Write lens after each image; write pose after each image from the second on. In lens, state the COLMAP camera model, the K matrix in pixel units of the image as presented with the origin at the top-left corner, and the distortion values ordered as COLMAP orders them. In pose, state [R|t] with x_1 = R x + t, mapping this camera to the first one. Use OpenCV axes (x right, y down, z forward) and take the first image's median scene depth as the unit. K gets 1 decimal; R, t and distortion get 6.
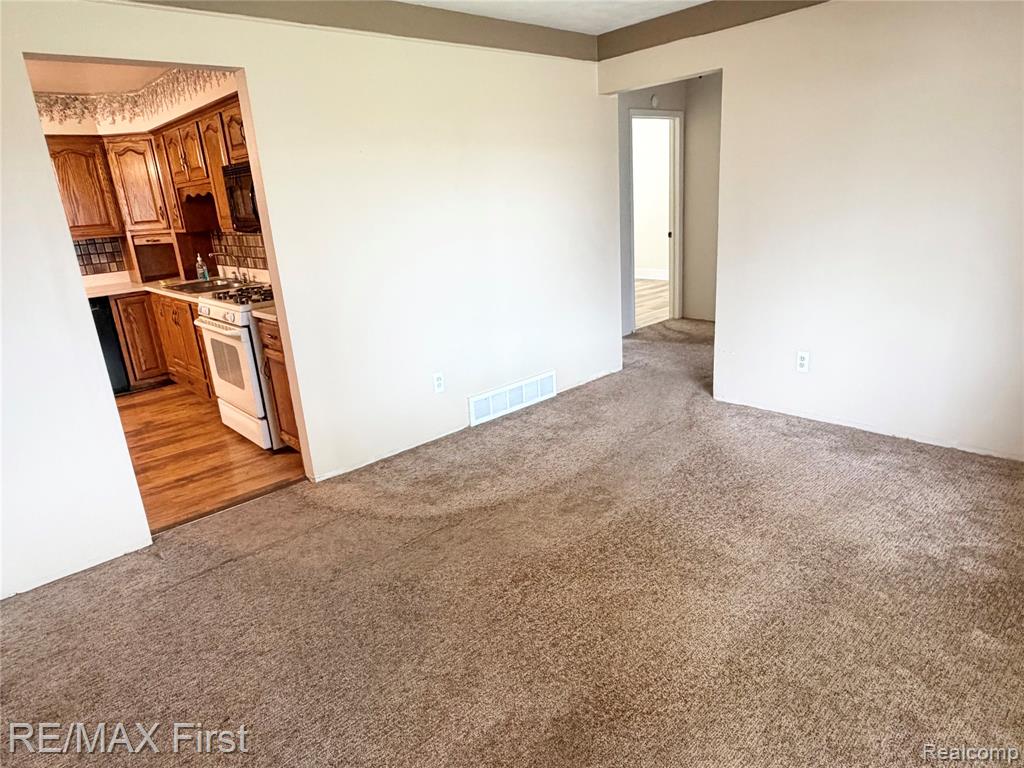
lens RADIAL K [[633.7, 0, 512.0], [0, 633.7, 384.0], [0, 0, 1]] dist [0.001988, 0.000102]
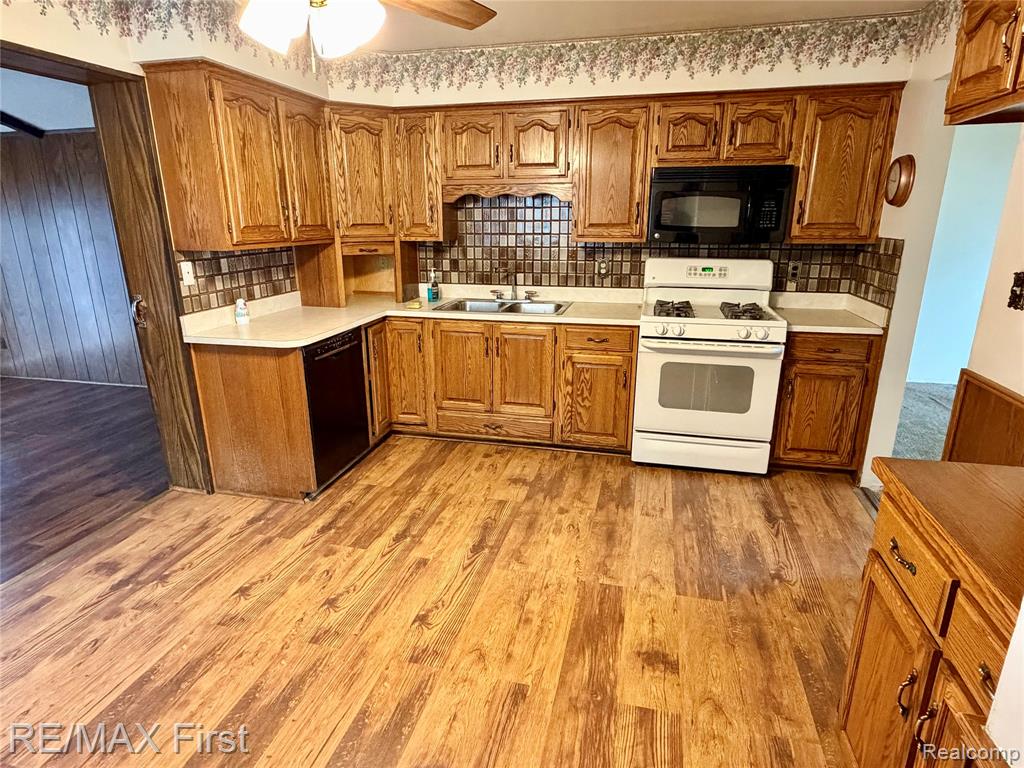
lens RADIAL K [[574.2, 0, 510.1], [0, 574.2, 385.9], [0, 0, 1]] dist [-0.002270, 0.000899]
pose [[0.832028, -0.093380, 0.546818, -1.028611], [0.109413, 0.993991, 0.003263, -0.062368], [-0.543836, 0.057115, 0.837245, 0.435685]]
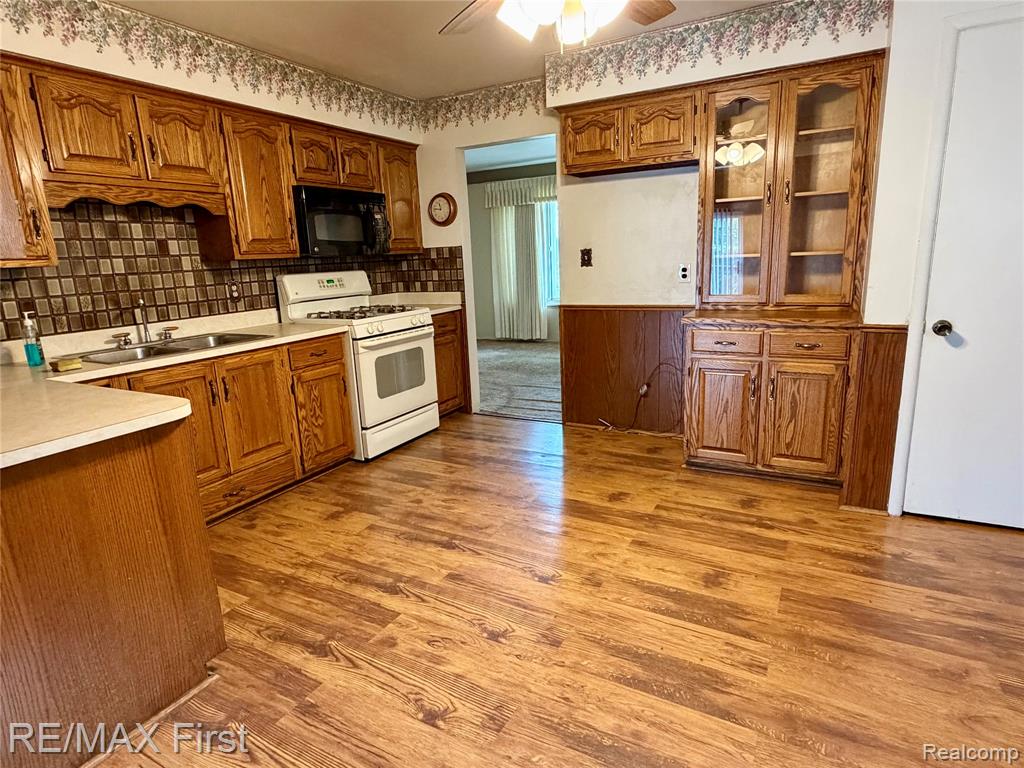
lens RADIAL K [[574.2, 0, 510.1], [0, 574.2, 385.9], [0, 0, 1]] dist [-0.002270, 0.000899]
pose [[-0.314033, -0.131437, 0.940270, -1.299442], [0.339374, 0.909396, 0.240466, -0.166197], [-0.886684, 0.394617, -0.240974, 0.993366]]
